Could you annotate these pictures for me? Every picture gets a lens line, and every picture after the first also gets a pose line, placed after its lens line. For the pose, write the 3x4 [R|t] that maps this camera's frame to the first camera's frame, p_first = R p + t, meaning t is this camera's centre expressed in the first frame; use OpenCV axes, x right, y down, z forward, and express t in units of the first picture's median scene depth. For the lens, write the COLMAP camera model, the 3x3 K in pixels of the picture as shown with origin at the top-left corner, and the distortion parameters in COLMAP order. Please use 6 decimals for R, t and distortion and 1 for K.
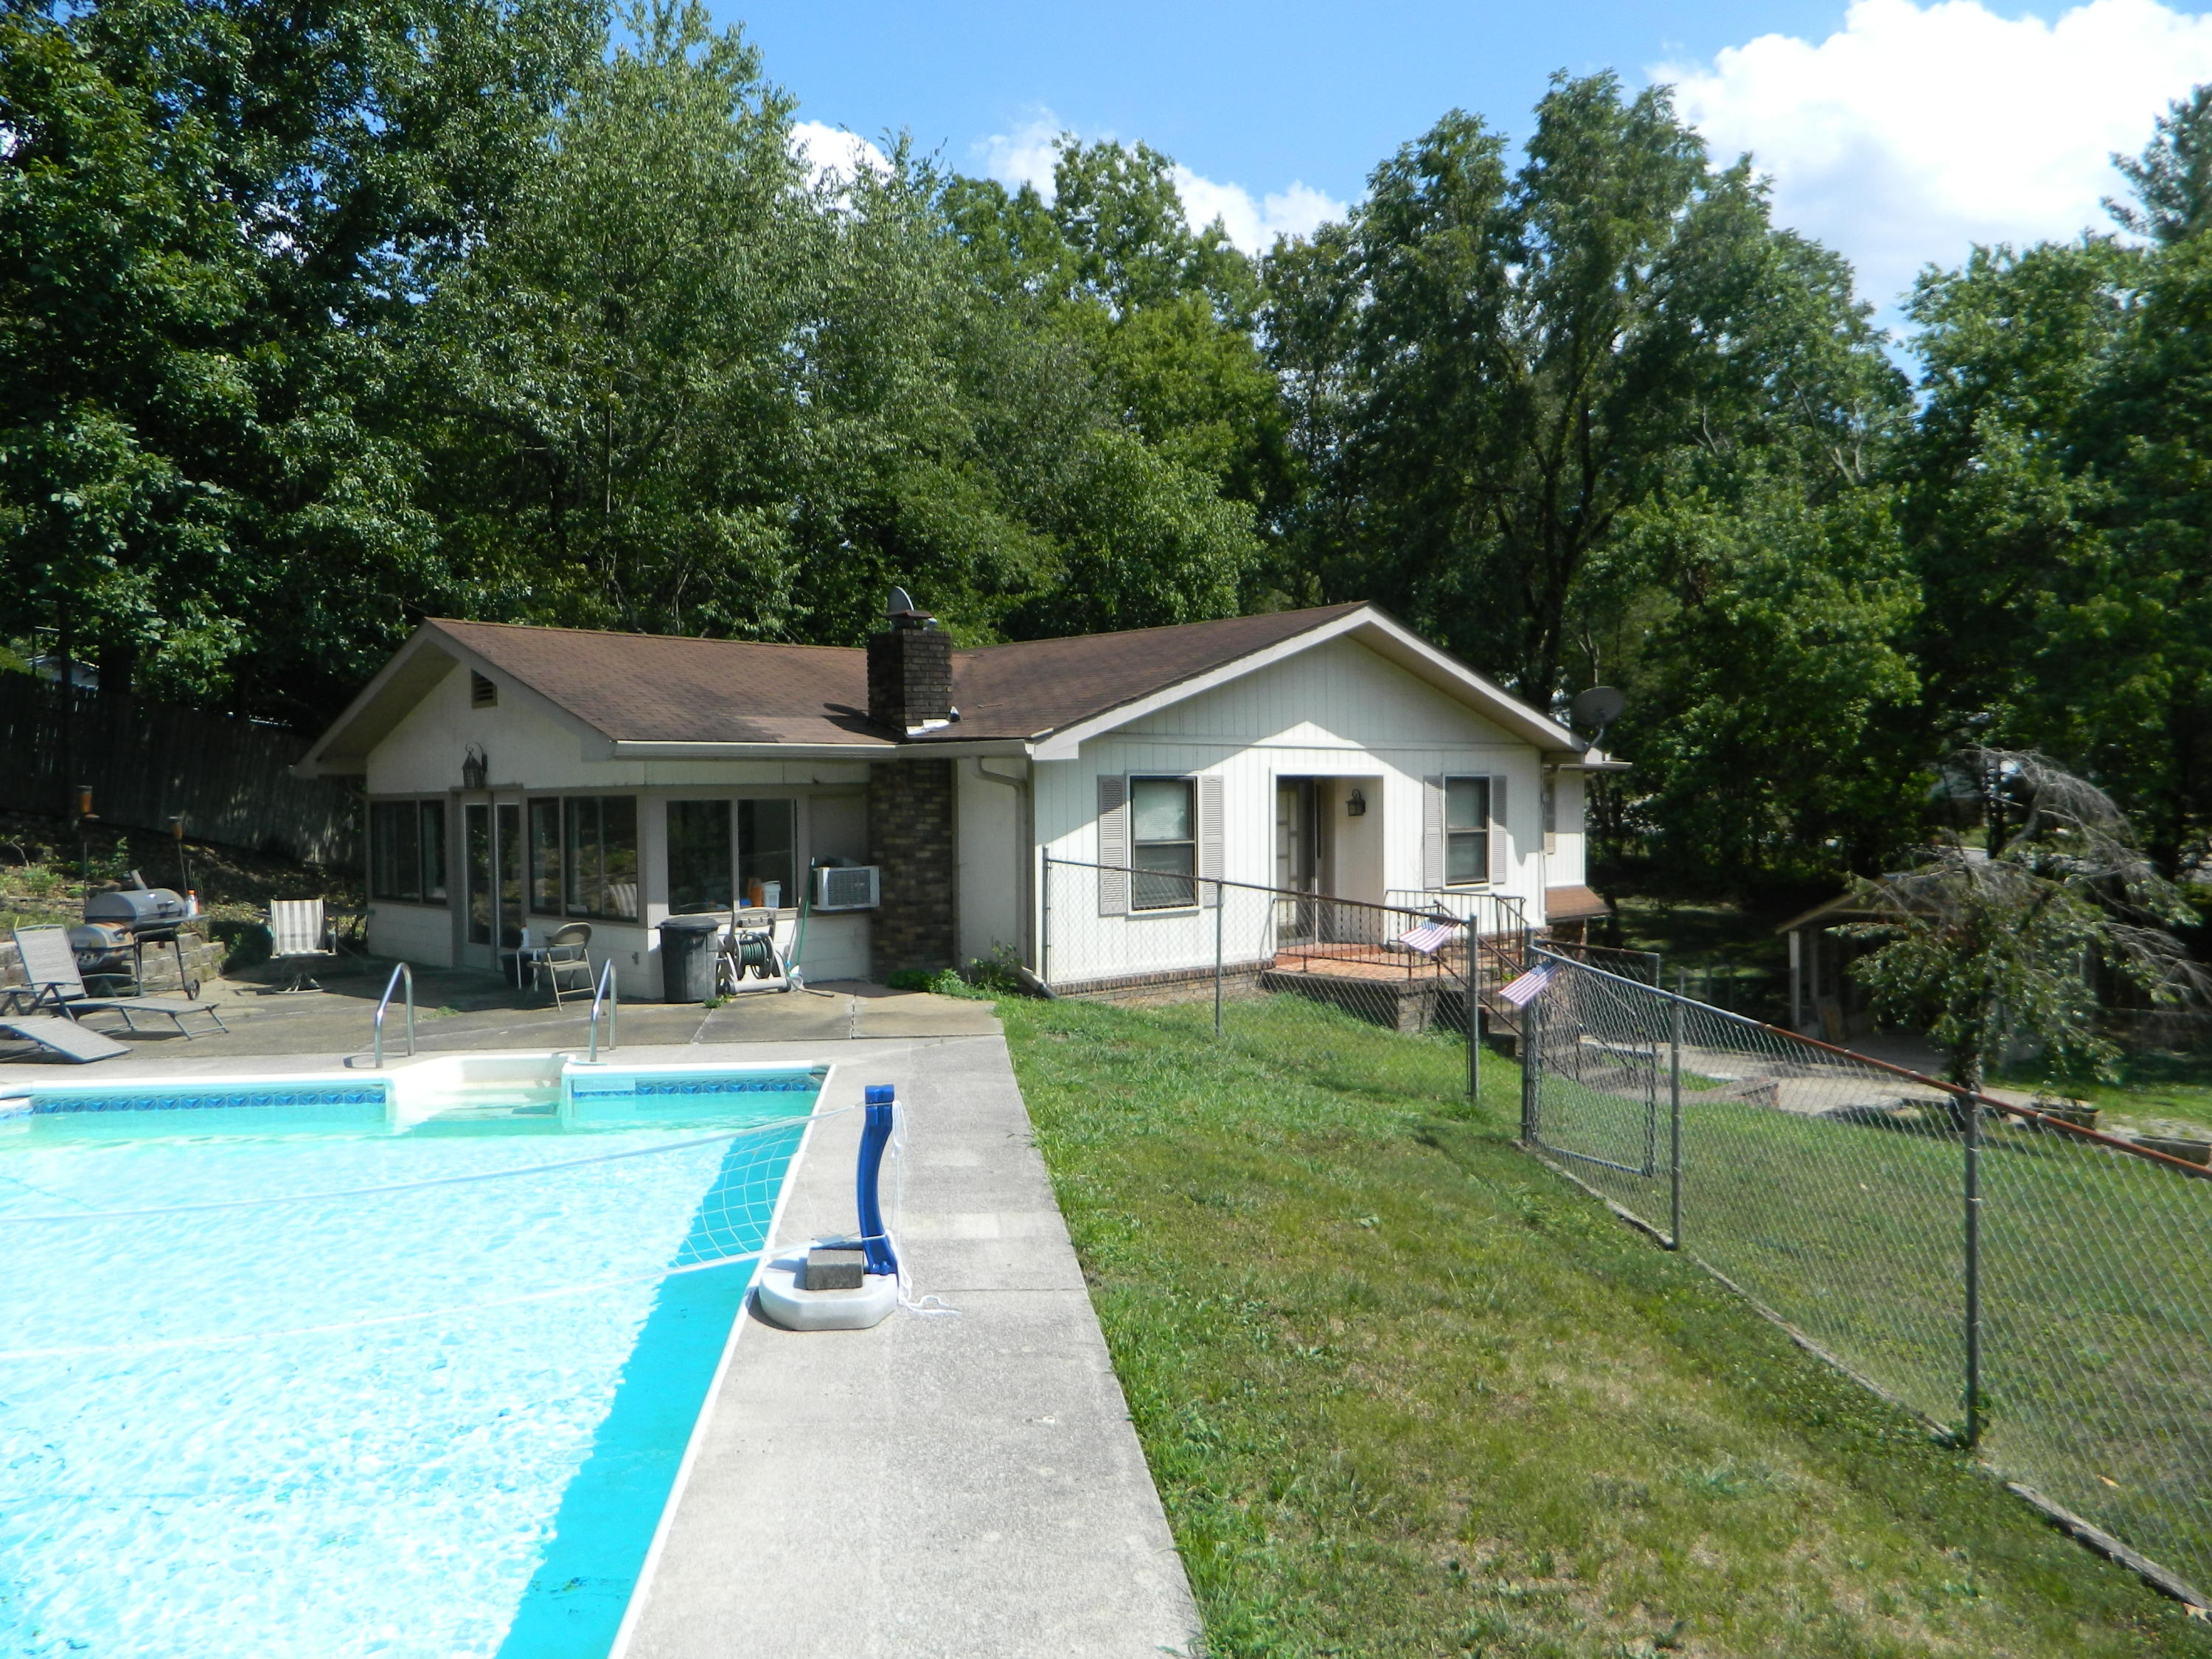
lens RADIAL K [[1602.7, 0, 1106.0], [0, 1602.7, 829.5], [0, 0, 1]] dist [0.005101, -0.057180]
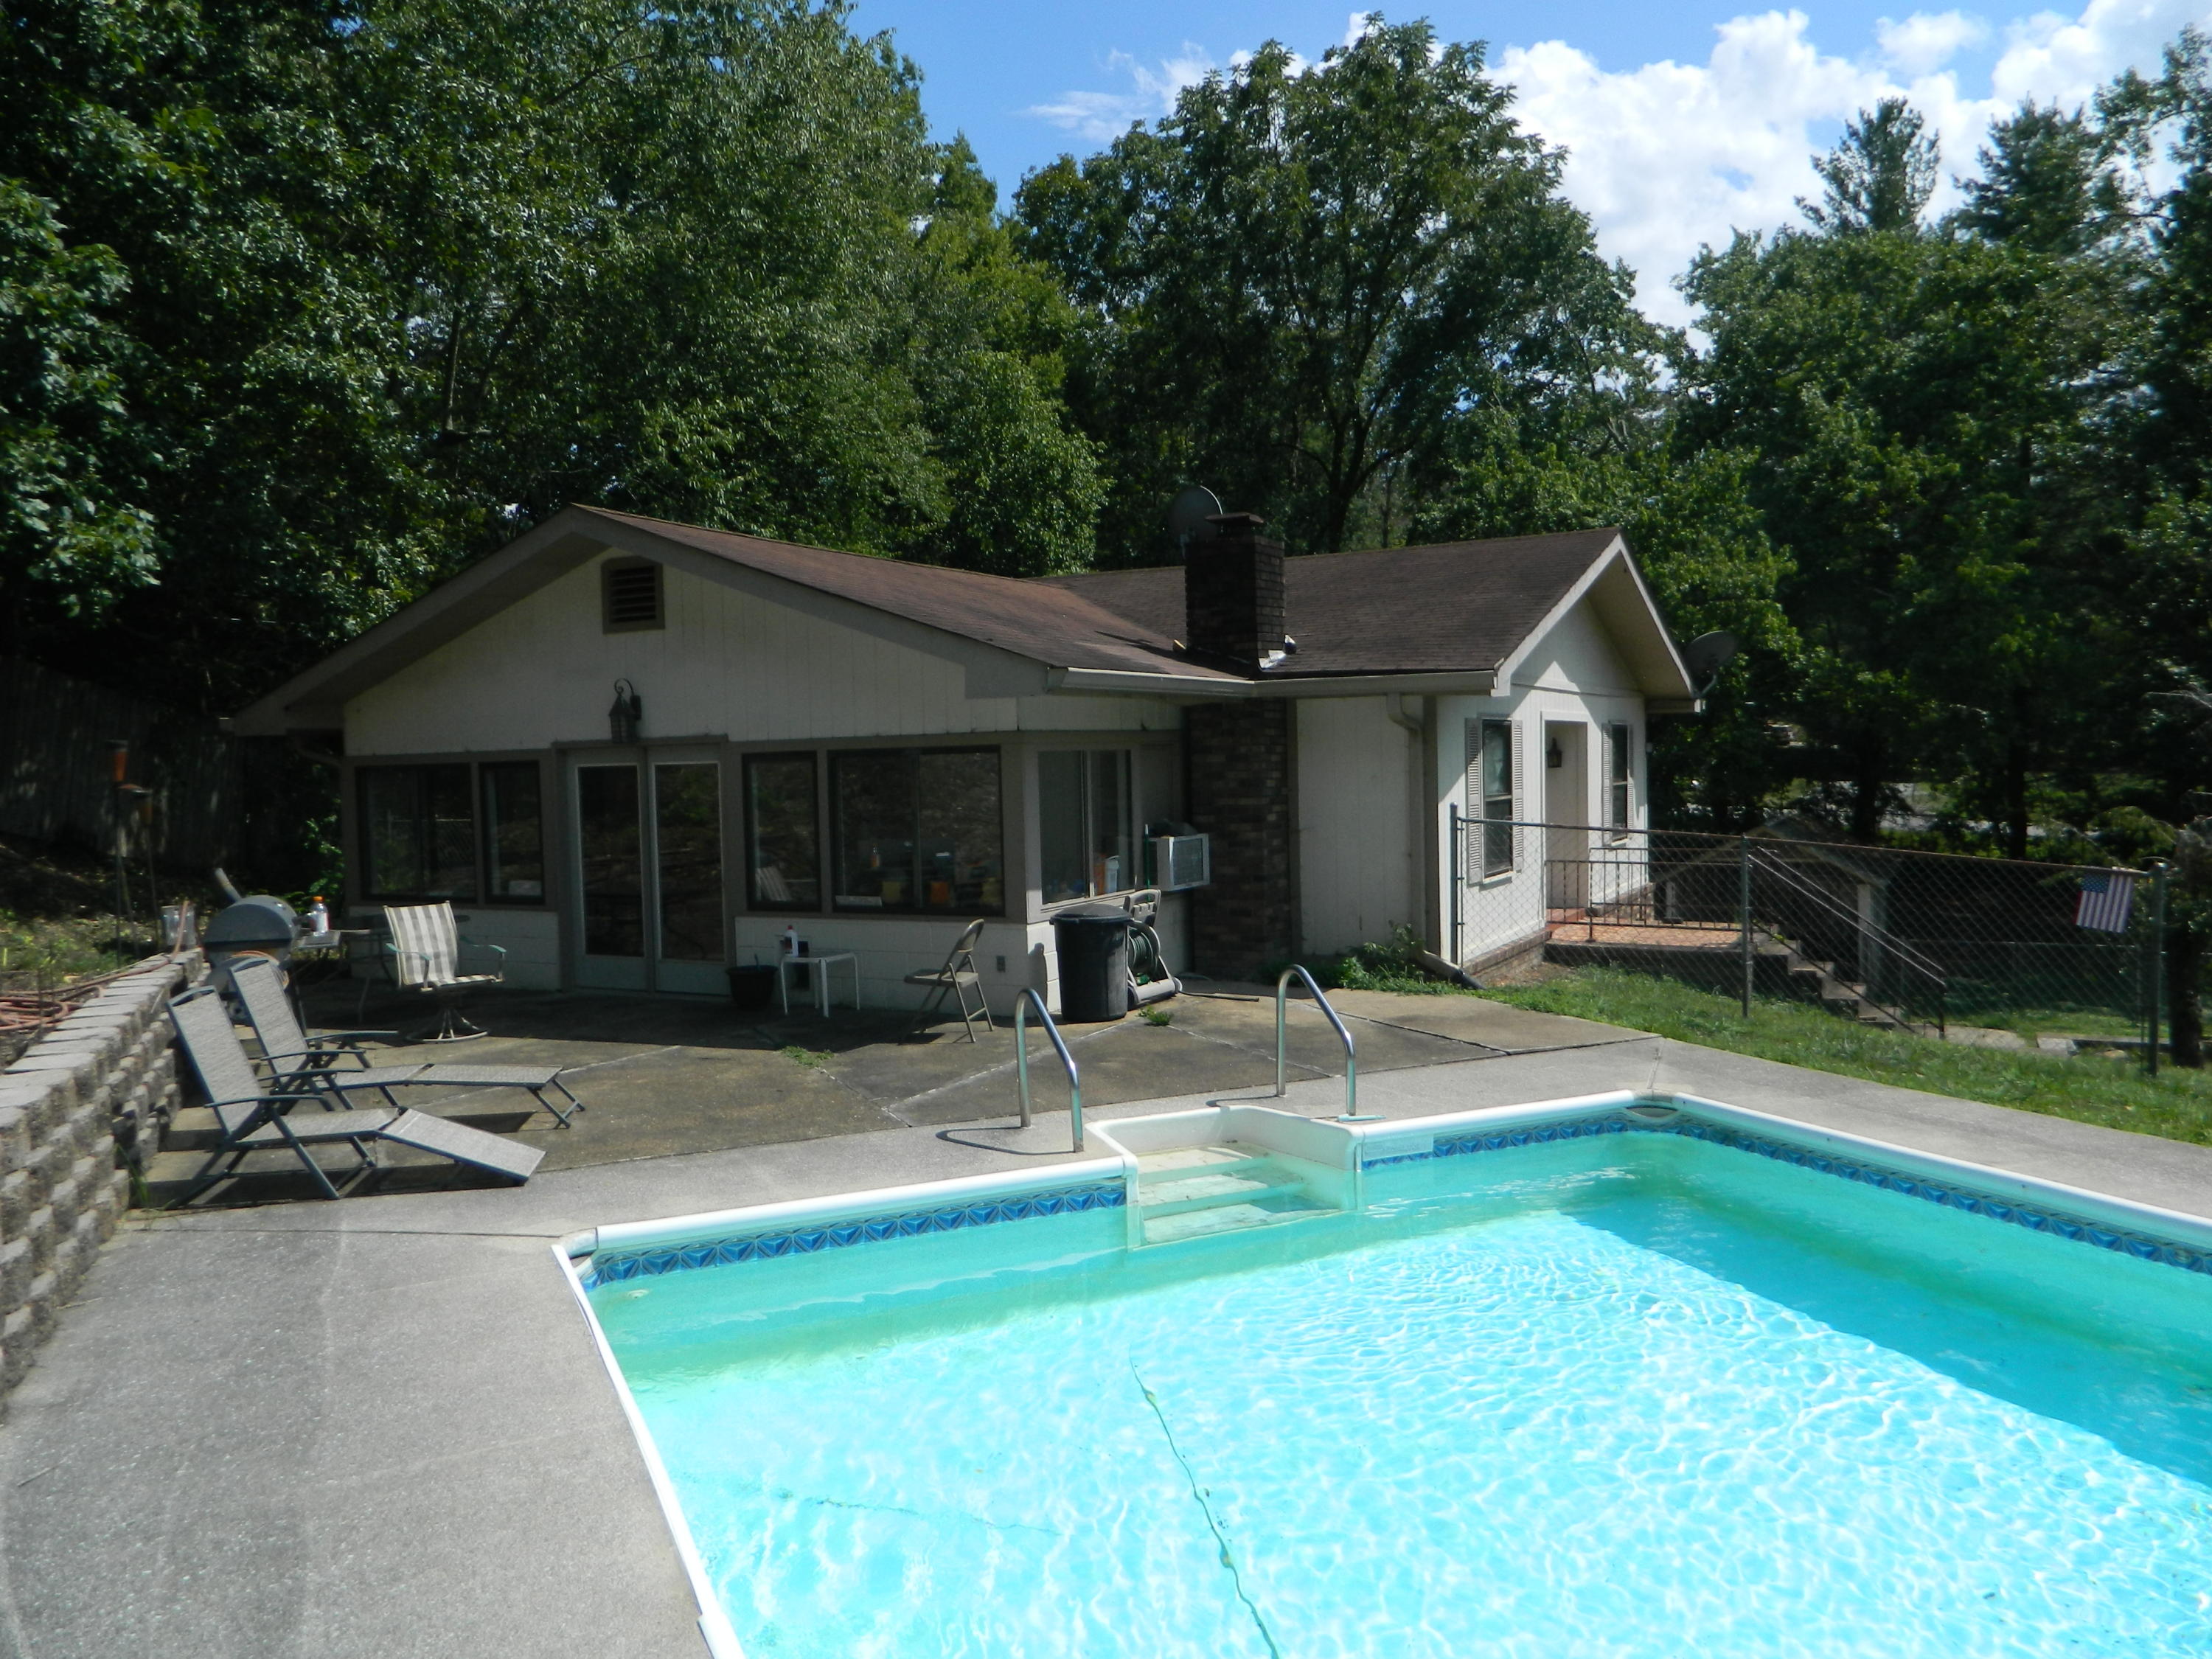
lens RADIAL K [[1598.2, 0, 1106.3], [0, 1598.2, 861.9], [0, 0, 1]] dist [-0.039161, -0.001343]
pose [[0.951446, -0.031683, 0.306182, -0.416978], [0.019329, 0.998875, 0.043296, 0.001324], [-0.307210, -0.035275, 0.950988, 0.244995]]
